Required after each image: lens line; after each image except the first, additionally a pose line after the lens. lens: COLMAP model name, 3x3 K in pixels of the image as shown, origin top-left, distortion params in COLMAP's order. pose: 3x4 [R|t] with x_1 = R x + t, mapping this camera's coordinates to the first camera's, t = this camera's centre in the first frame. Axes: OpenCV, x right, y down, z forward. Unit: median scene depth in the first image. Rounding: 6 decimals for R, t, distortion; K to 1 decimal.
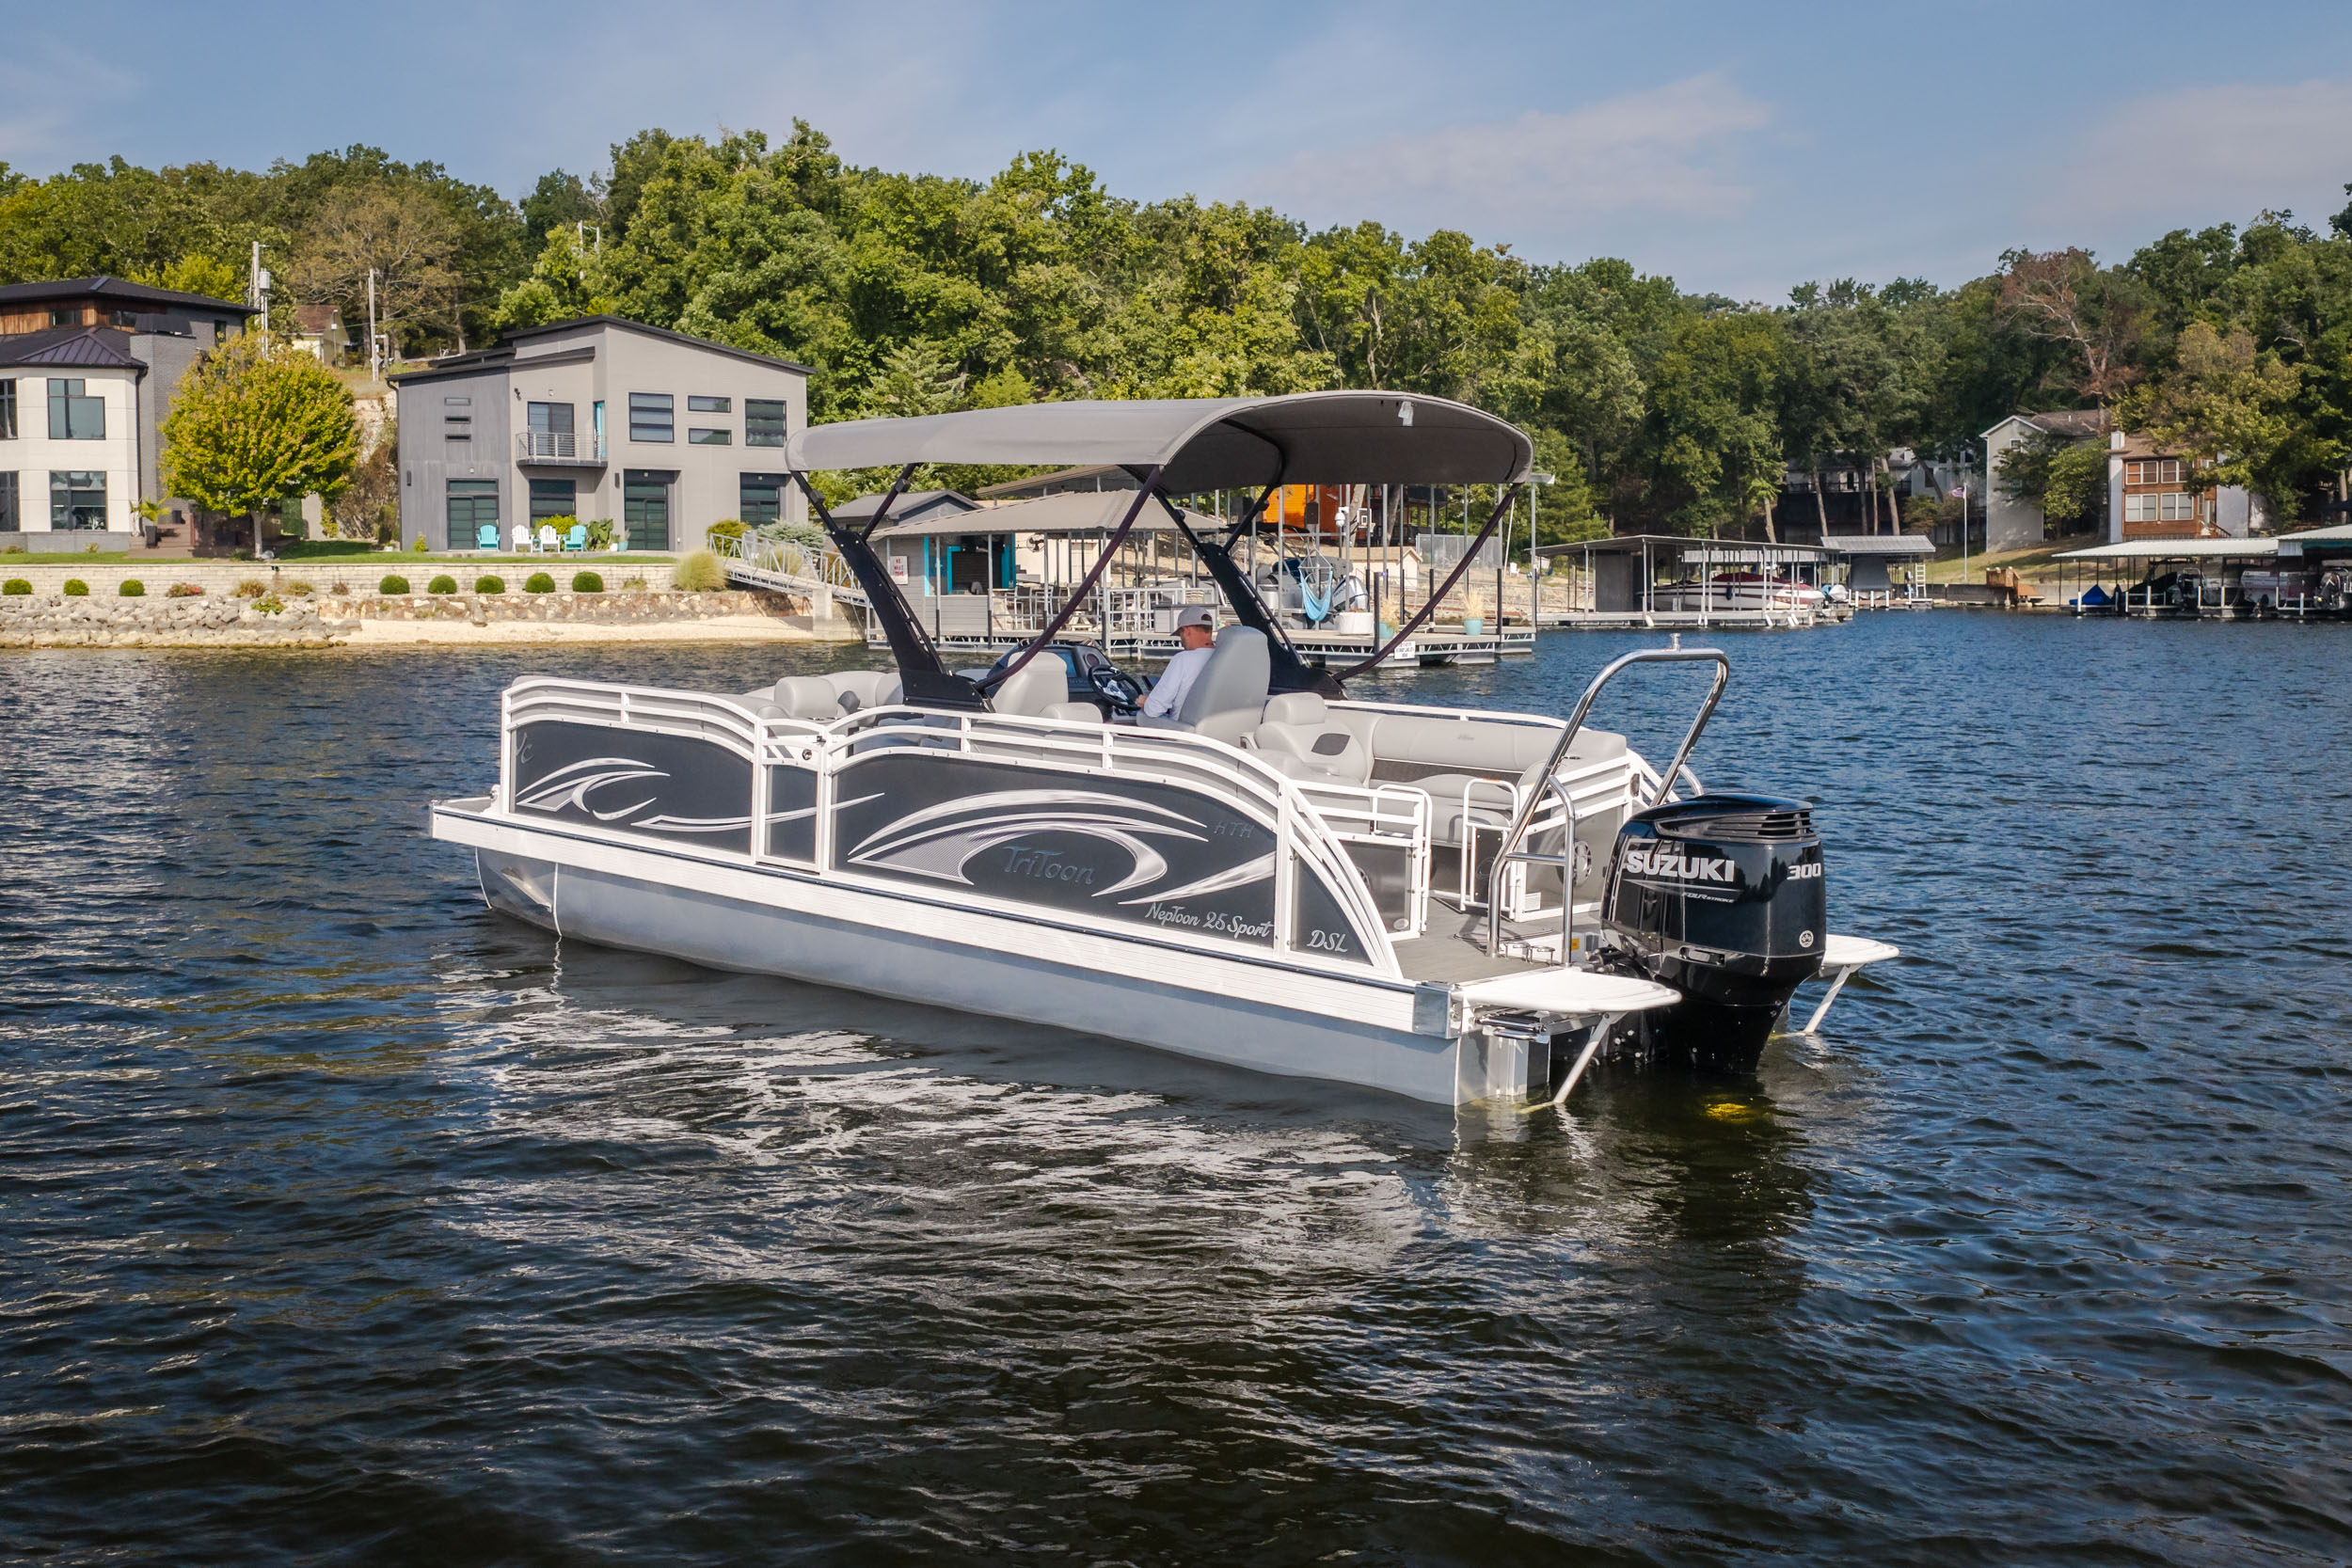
lens RADIAL K [[2210.5, 0, 1173.7], [0, 2210.5, 774.8], [0, 0, 1]] dist [-0.000787, 0.000000]
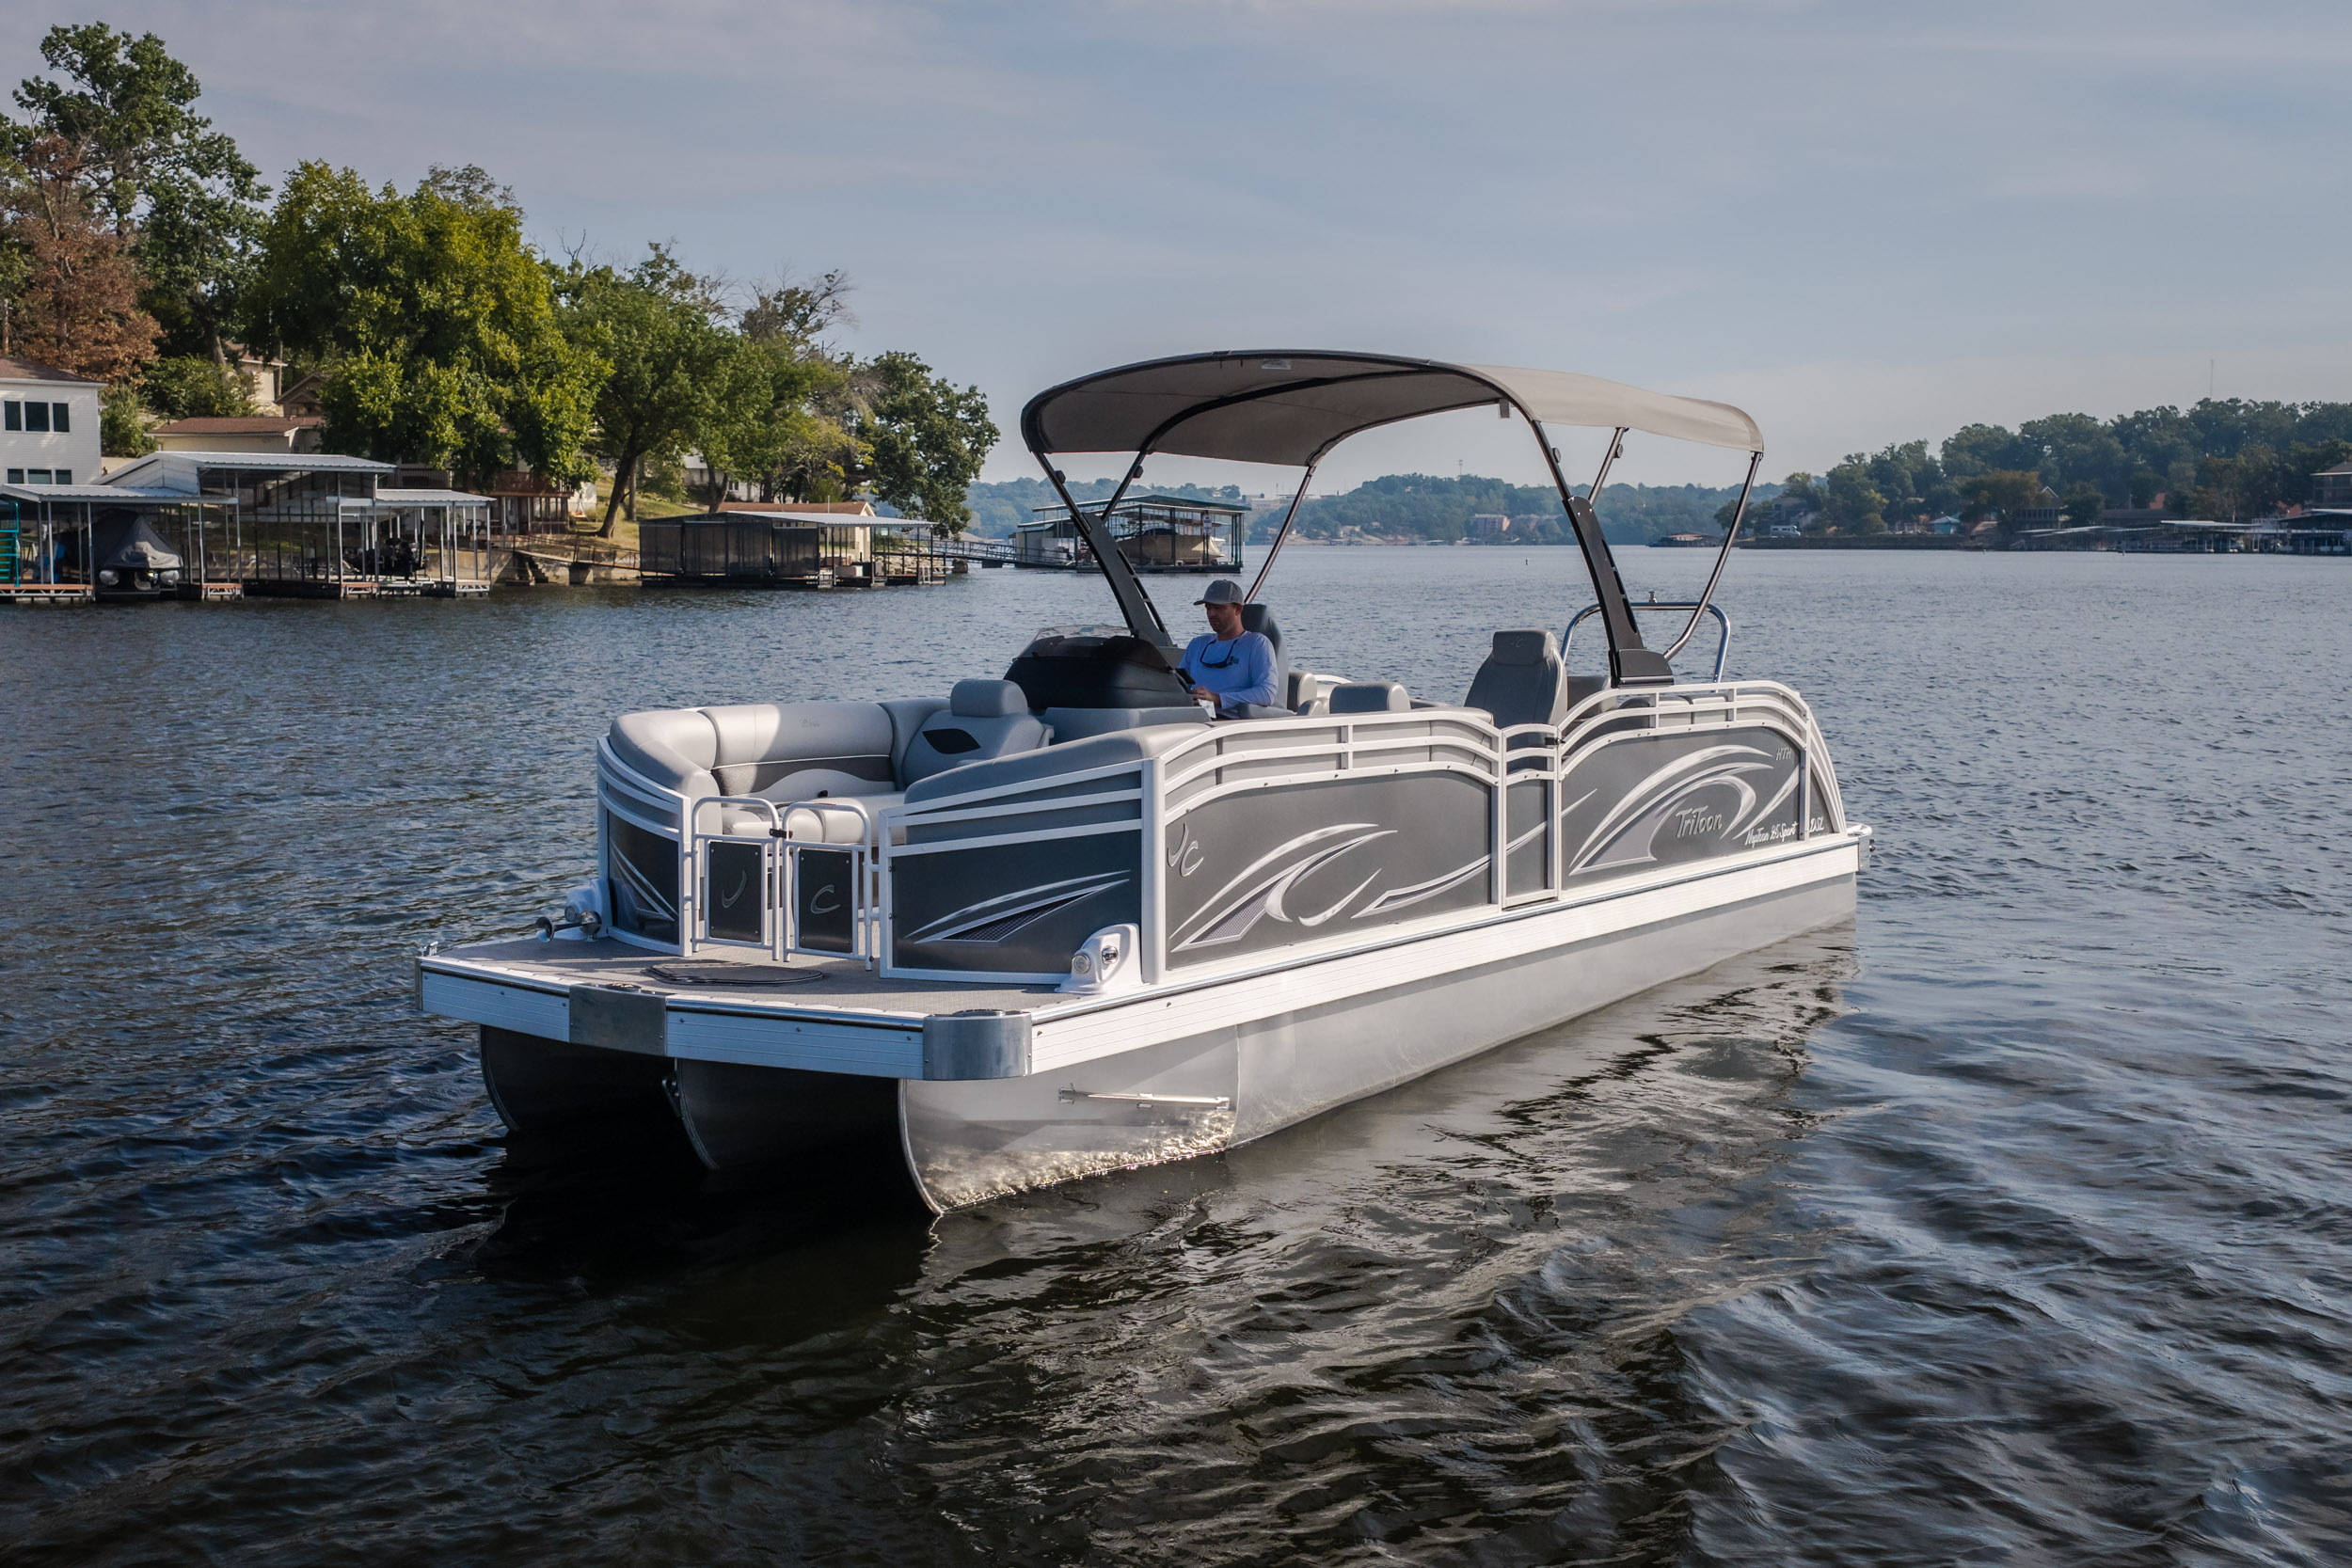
lens RADIAL K [[2504.3, 0, 1180.5], [0, 2504.3, 774.5], [0, 0, 1]] dist [-0.077837, 0.000000]
pose [[-0.152084, -0.090125, 0.984250, -0.111790], [0.084762, 0.990976, 0.103838, -0.011898], [-0.984726, 0.099219, -0.143072, 0.131228]]
